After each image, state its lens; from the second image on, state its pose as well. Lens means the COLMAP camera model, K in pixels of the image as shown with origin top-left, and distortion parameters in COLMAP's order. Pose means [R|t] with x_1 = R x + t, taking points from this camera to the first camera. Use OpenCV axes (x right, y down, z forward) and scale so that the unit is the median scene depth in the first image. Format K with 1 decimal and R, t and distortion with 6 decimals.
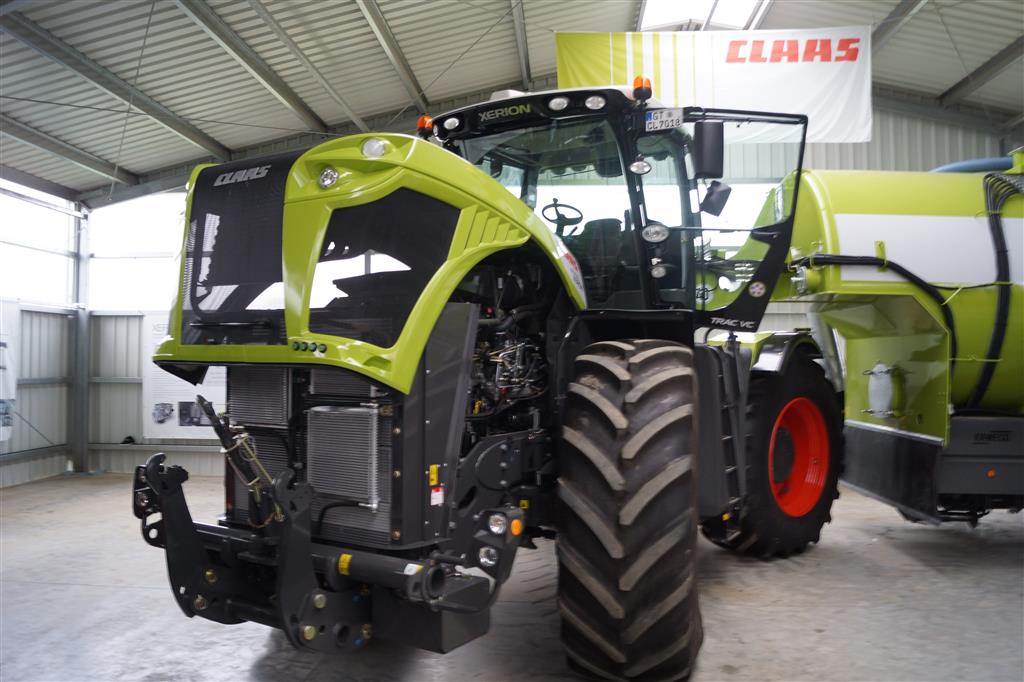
lens RADIAL K [[795.4, 0, 507.3], [0, 795.4, 341.8], [0, 0, 1]] dist [-0.073030, 0.008355]
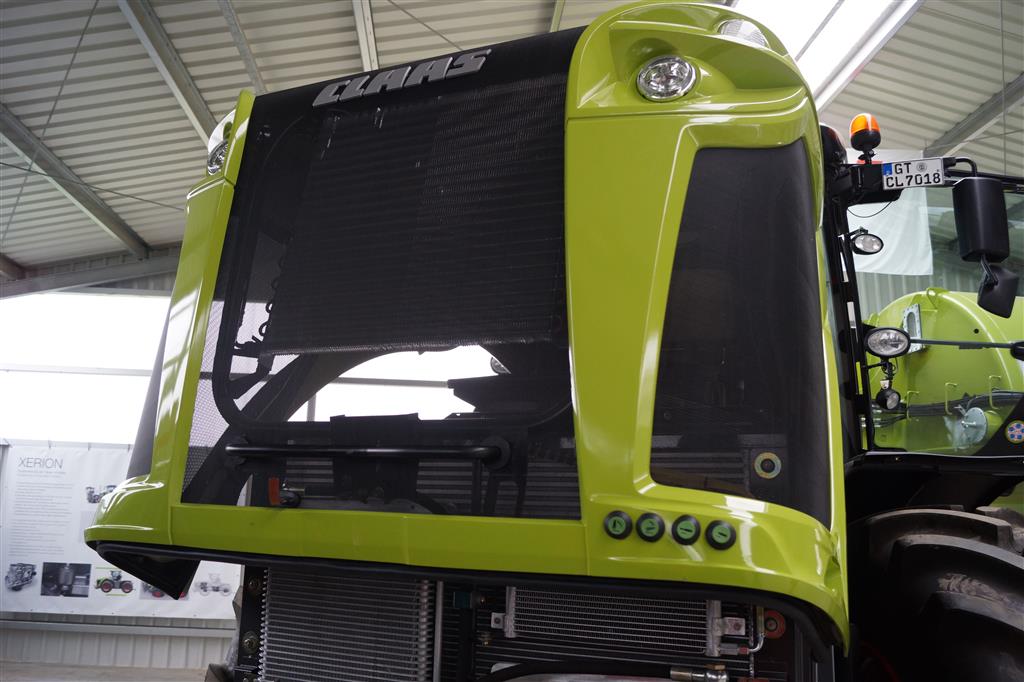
lens RADIAL K [[795.4, 0, 518.1], [0, 795.4, 346.8], [0, 0, 1]] dist [-0.073030, 0.008355]
pose [[0.987214, 0.054374, 0.149842, -0.123705], [-0.025895, 0.982242, -0.185825, -0.001747], [-0.157285, 0.179568, 0.971090, 0.234960]]
